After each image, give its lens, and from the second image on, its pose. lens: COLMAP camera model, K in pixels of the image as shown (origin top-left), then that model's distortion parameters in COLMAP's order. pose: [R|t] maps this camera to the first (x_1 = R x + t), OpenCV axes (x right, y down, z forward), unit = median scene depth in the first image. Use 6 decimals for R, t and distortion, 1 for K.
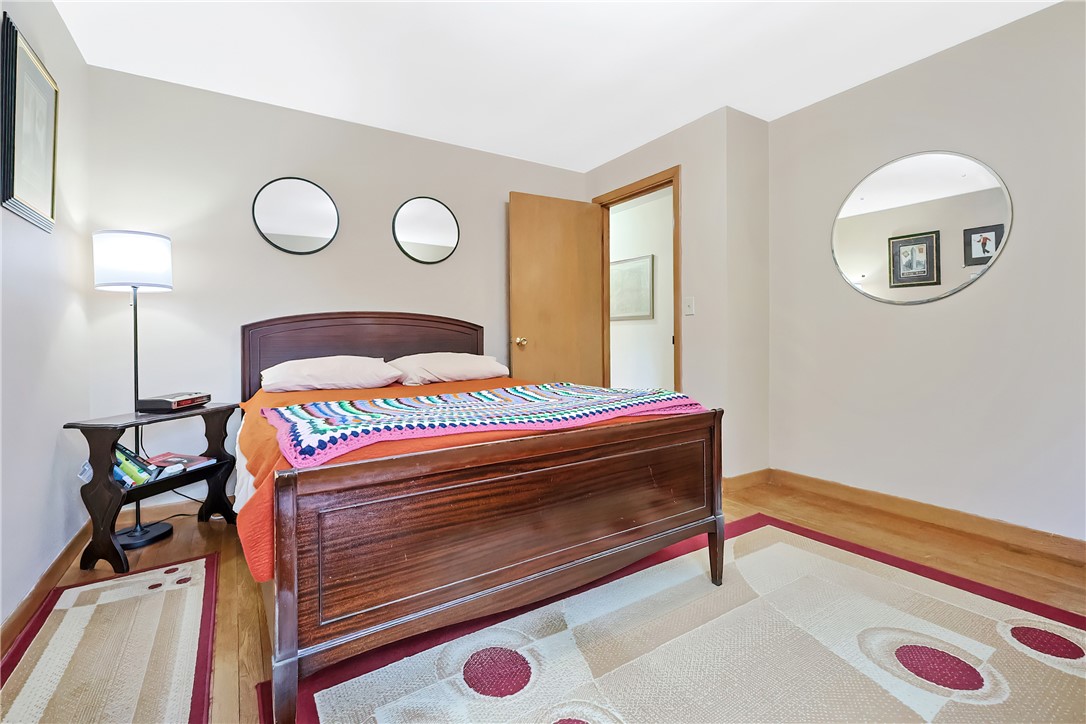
lens RADIAL K [[466.4, 0, 543.0], [0, 466.4, 341.2], [0, 0, 1]] dist [0.000058, -0.000066]
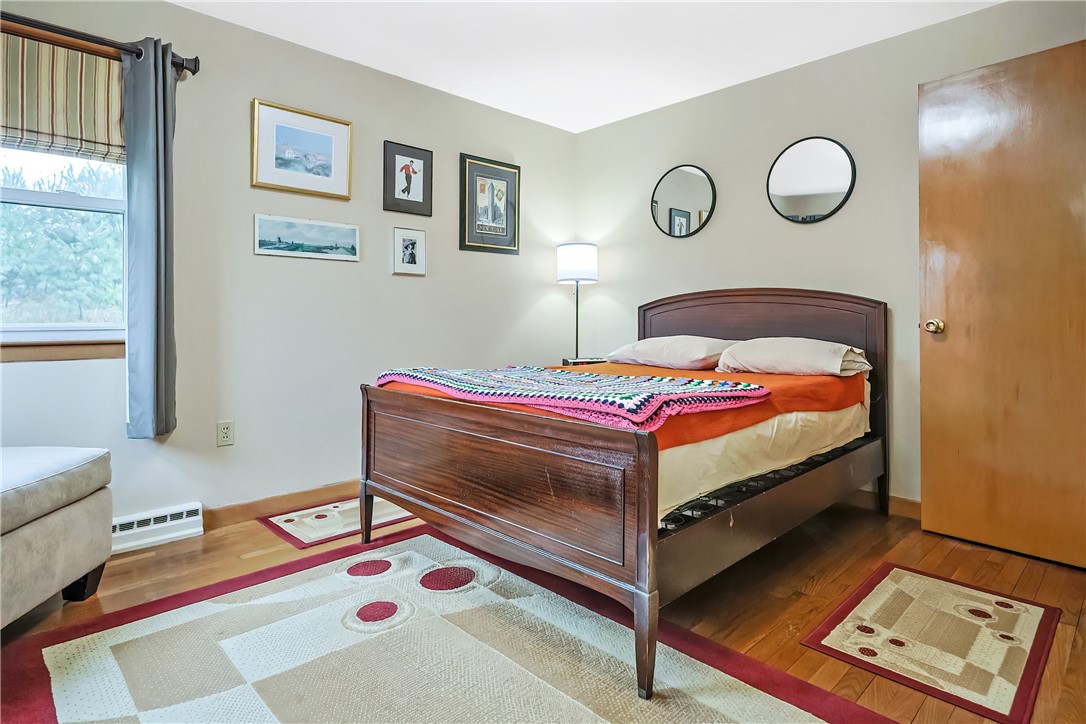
lens RADIAL K [[584.0, 0, 545.0], [0, 584.0, 320.8], [0, 0, 1]] dist [-0.000320, 0.000007]
pose [[0.215952, 0.013441, -0.976311, 0.862177], [-0.010608, 0.999879, 0.011419, -0.013238], [0.976346, 0.007891, 0.216069, 0.515119]]
